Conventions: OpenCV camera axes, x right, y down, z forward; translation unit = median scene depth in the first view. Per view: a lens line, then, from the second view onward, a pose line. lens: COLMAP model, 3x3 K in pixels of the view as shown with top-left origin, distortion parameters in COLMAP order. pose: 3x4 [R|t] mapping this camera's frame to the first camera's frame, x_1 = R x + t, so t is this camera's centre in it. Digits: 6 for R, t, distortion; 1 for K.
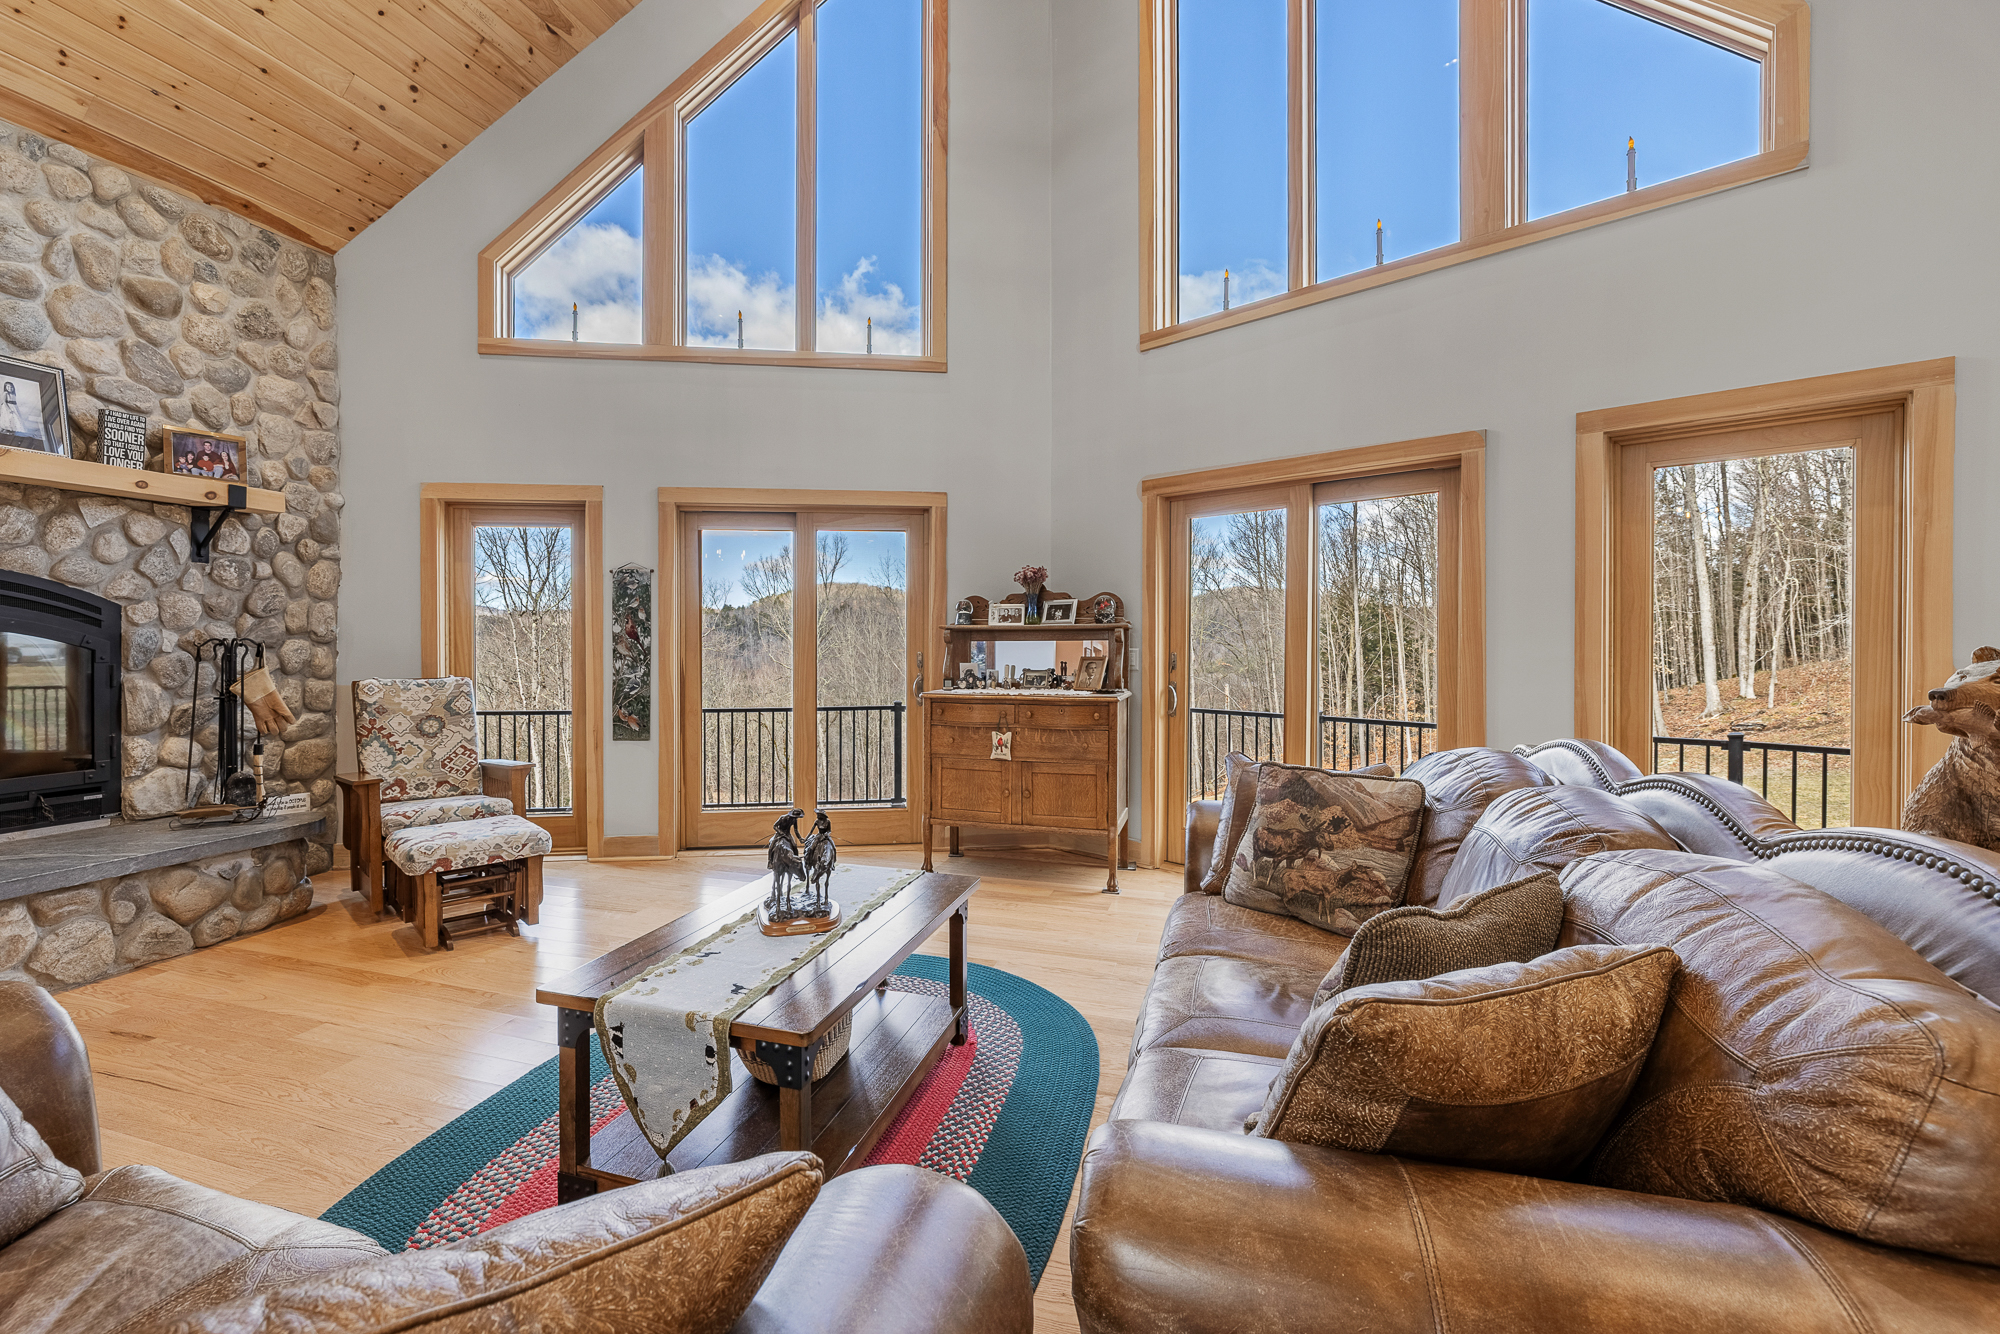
lens RADIAL K [[874.1, 0, 943.6], [0, 874.1, 649.5], [0, 0, 1]] dist [-0.003183, 0.001300]
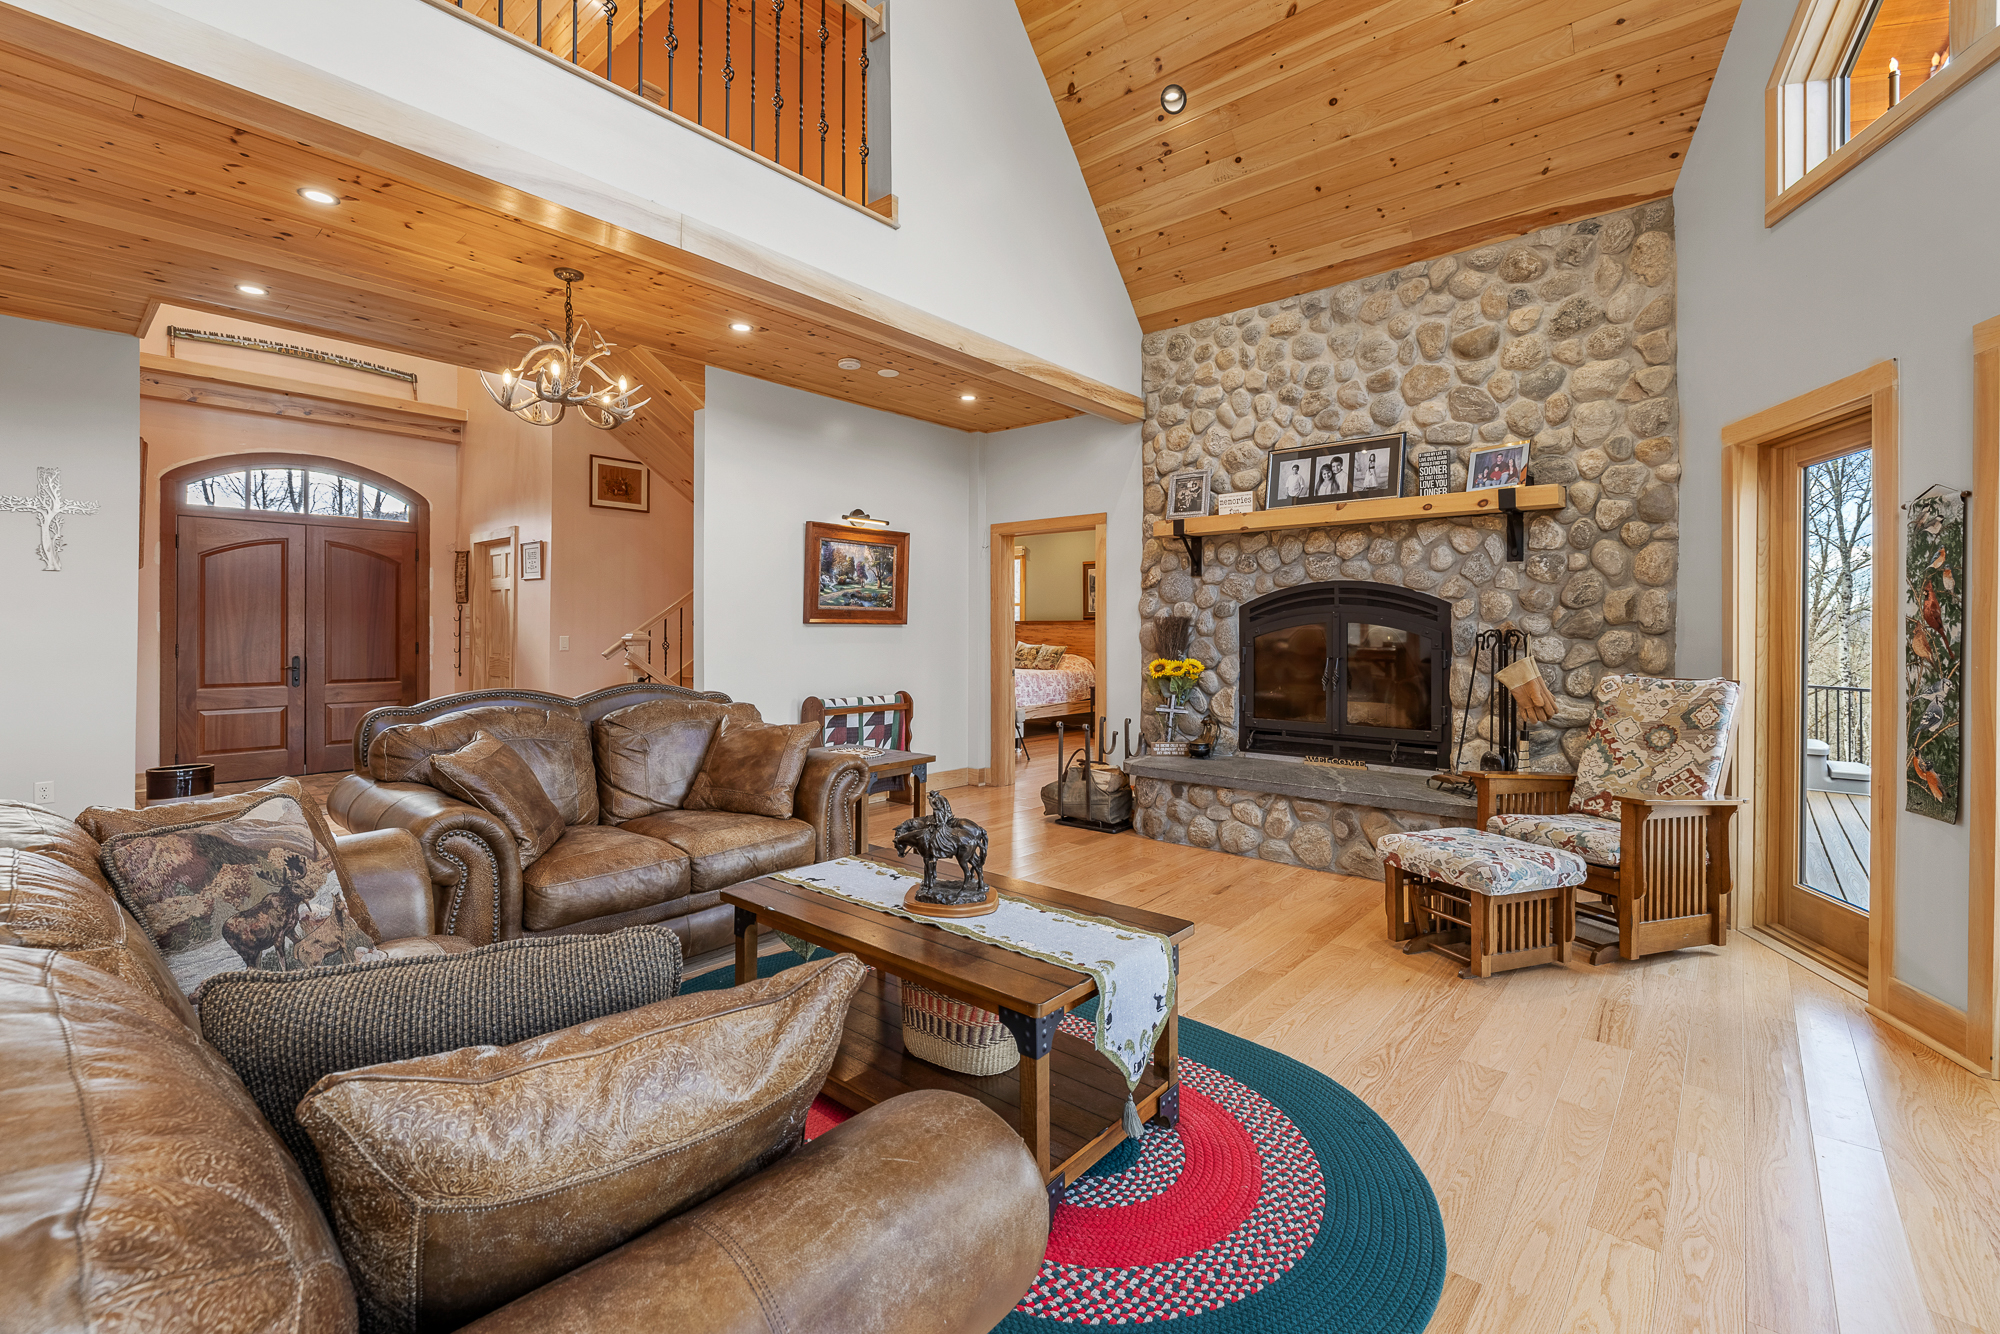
lens RADIAL K [[857.3, 0, 993.4], [0, 857.3, 634.2], [0, 0, 1]] dist [-0.004833, 0.001962]
pose [[-0.372349, 0.000929, -0.928092, 0.371494], [-0.010969, 0.999925, 0.005401, -0.005188], [0.928028, 0.012191, -0.372311, 0.721967]]
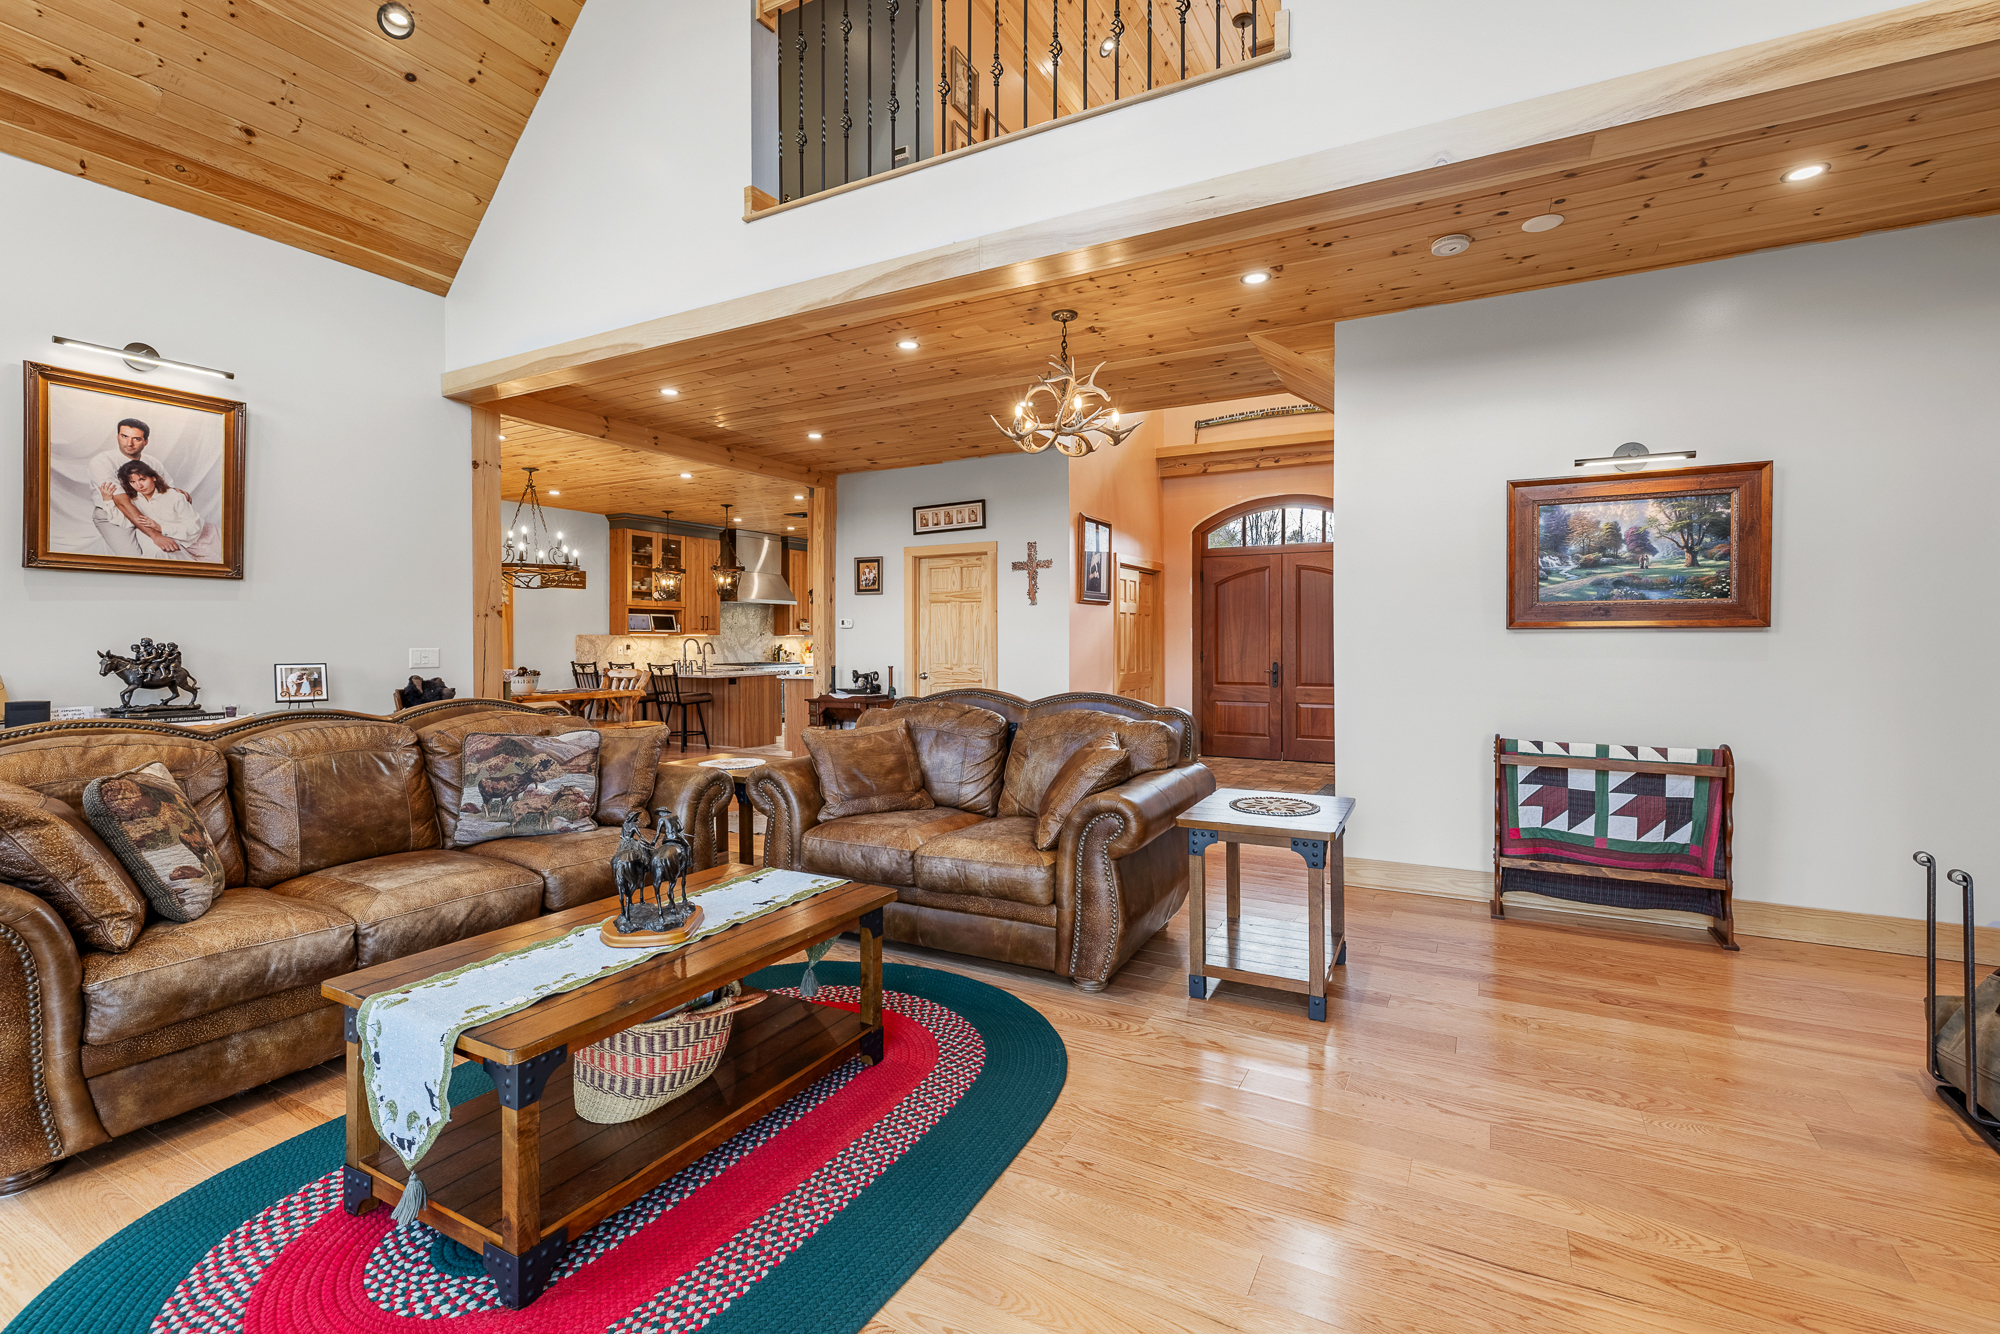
lens RADIAL K [[856.5, 0, 1011.5], [0, 856.5, 655.7], [0, 0, 1]] dist [-0.012980, -0.000759]
pose [[-0.987842, -0.001670, 0.155452, -0.368386], [0.002442, 0.999652, 0.026257, -0.008432], [-0.155441, 0.026317, -0.987495, 0.949521]]
